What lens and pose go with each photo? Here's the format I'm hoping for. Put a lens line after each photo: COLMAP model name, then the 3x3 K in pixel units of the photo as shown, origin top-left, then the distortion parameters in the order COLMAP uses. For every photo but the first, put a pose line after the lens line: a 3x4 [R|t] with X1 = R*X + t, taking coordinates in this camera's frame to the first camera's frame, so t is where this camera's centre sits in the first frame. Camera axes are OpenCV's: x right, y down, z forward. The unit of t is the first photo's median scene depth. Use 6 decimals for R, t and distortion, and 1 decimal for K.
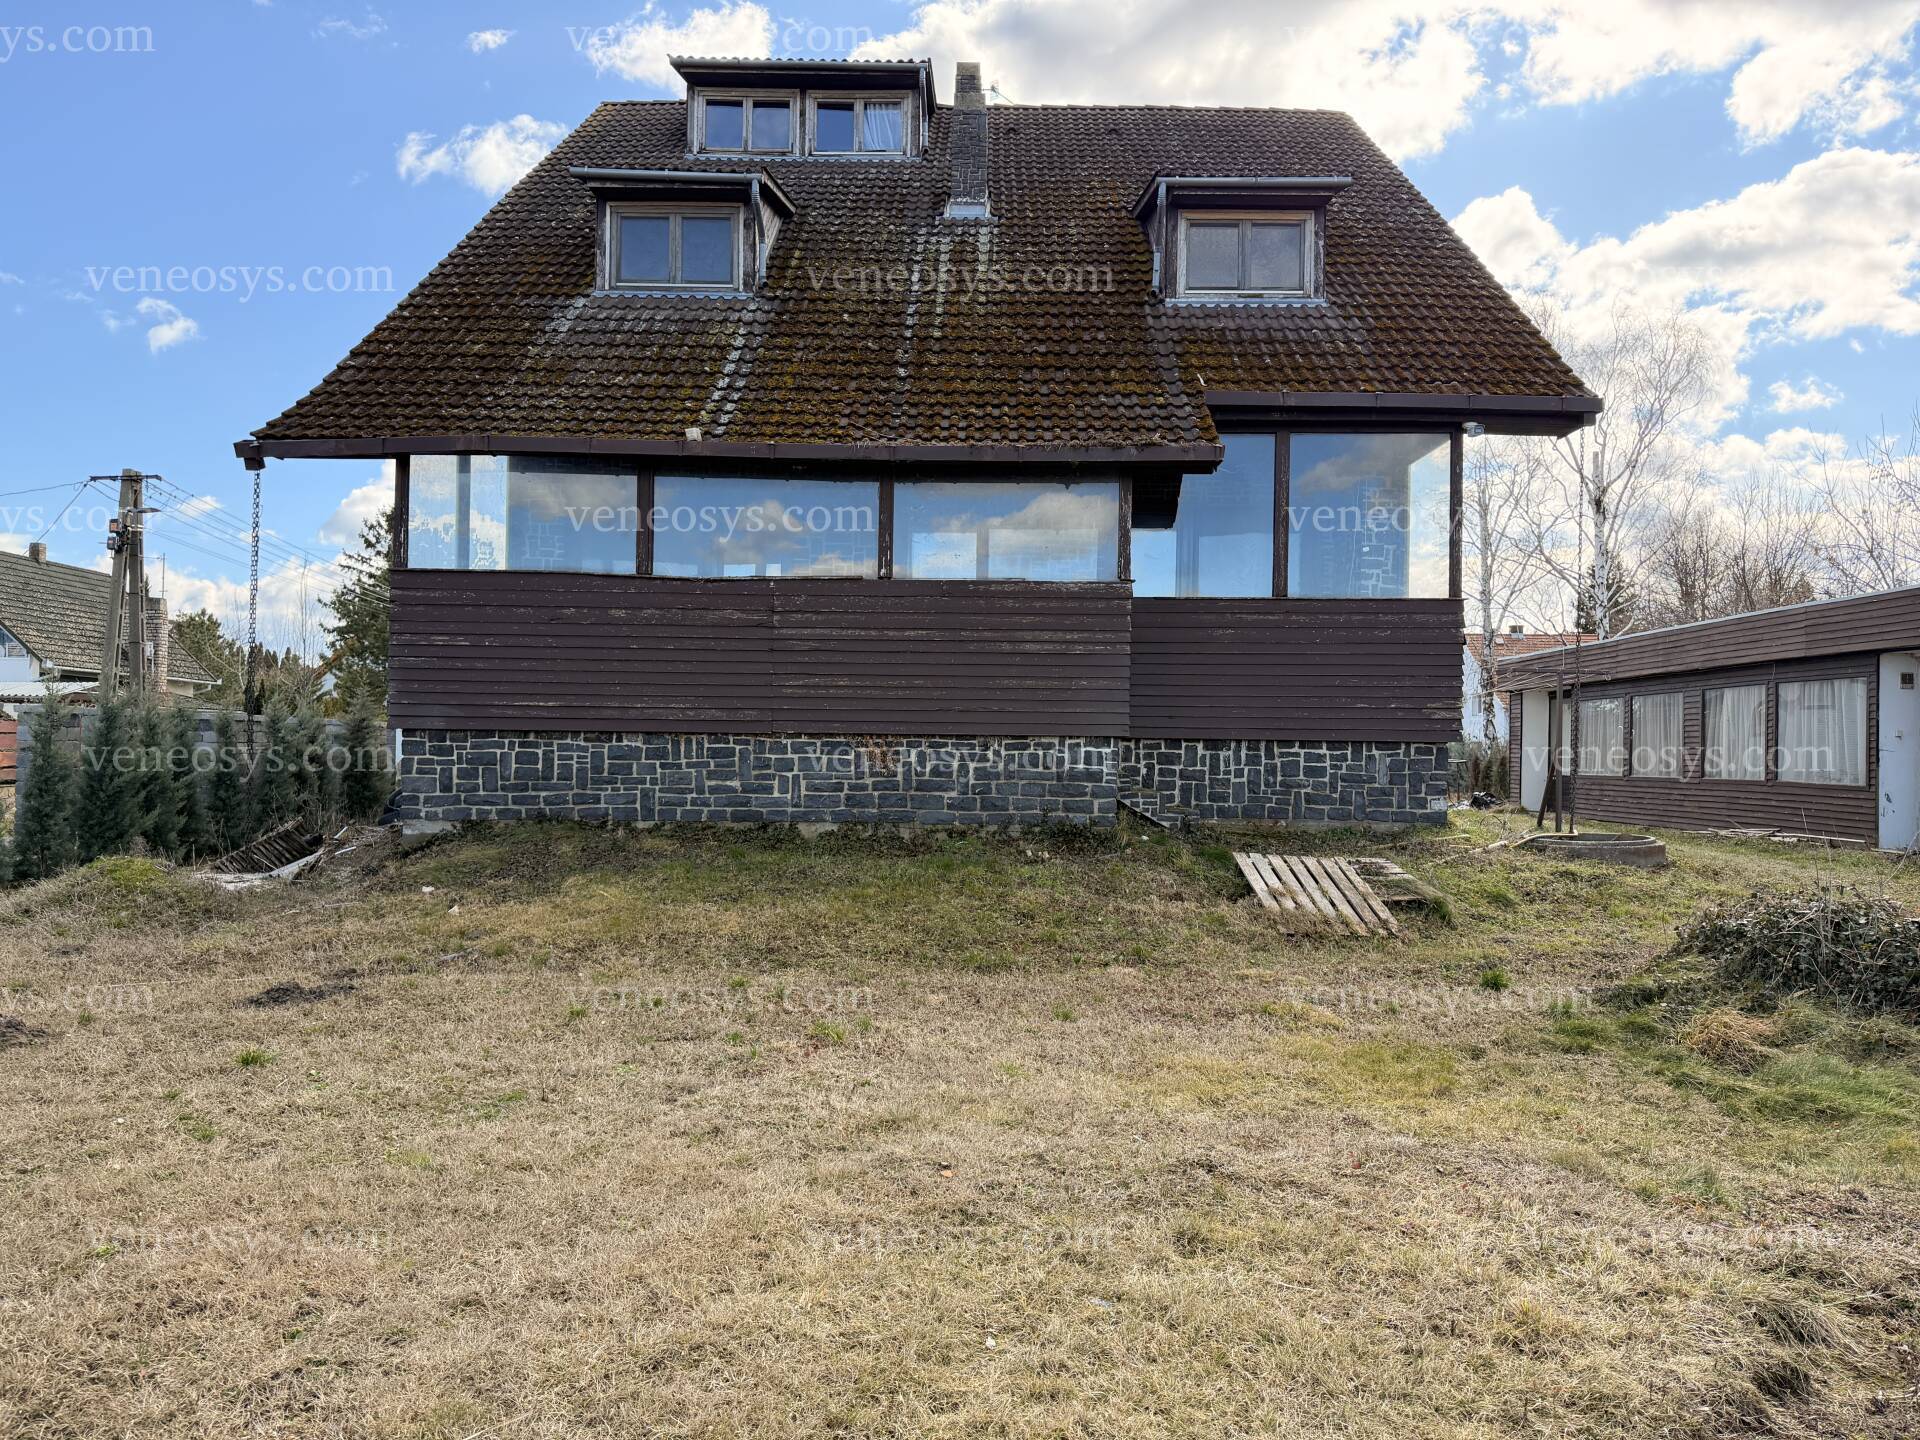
lens RADIAL K [[1345.6, 0, 960.0], [0, 1345.6, 720.0], [0, 0, 1]] dist [0.008169, -0.102805]
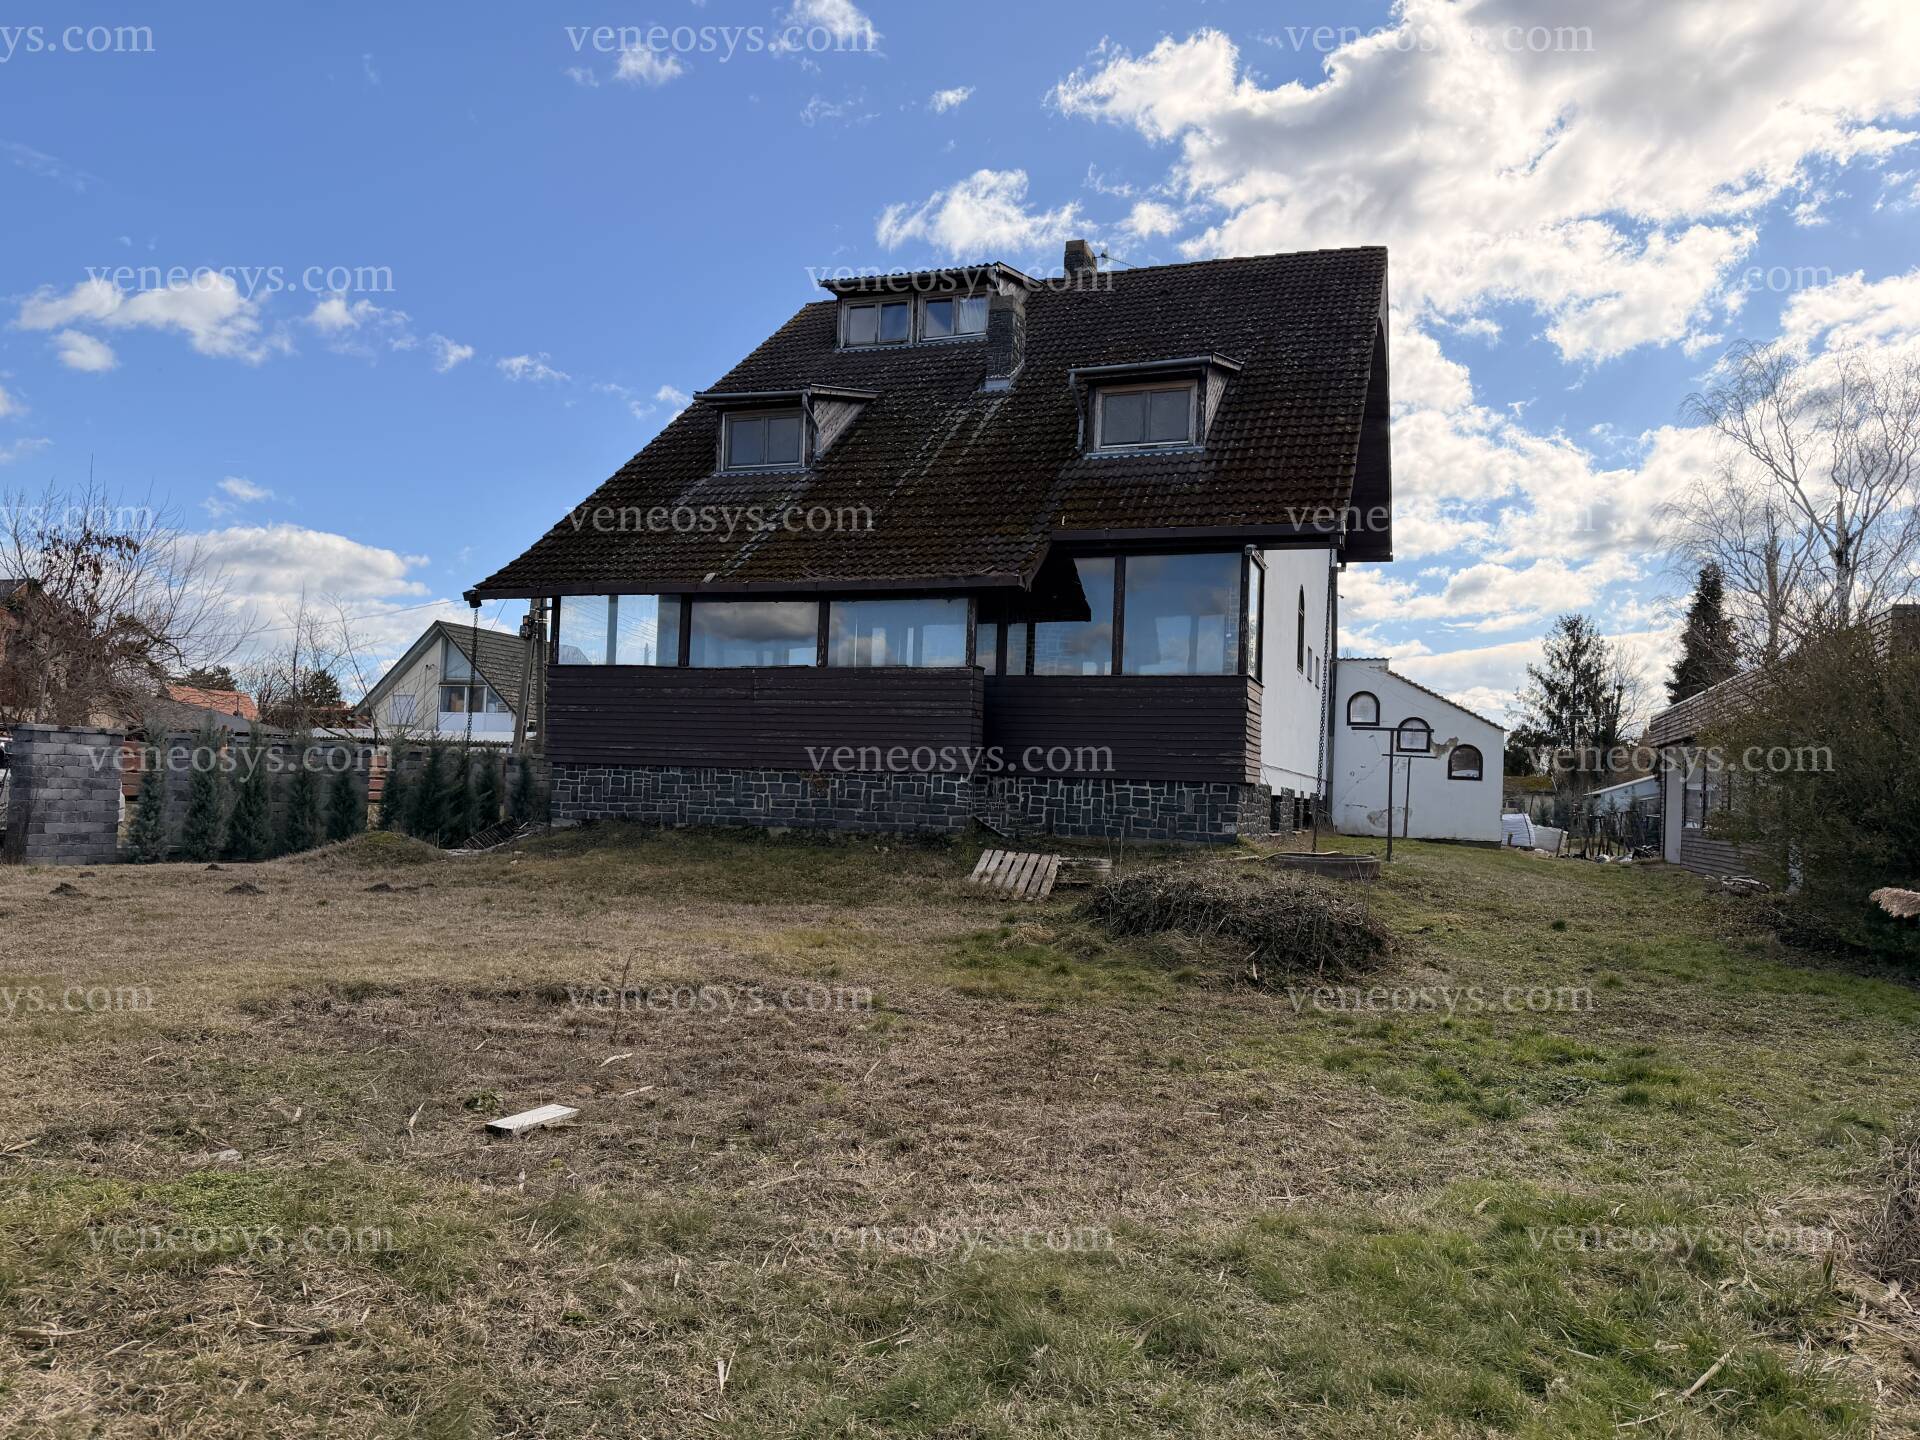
lens RADIAL K [[1345.6, 0, 960.0], [0, 1345.6, 720.0], [0, 0, 1]] dist [0.008169, -0.102805]
pose [[0.943349, 0.001232, -0.331800, 0.544109], [-0.013738, 0.999281, -0.035349, 0.005713], [0.331518, 0.037905, 0.942687, -0.349465]]
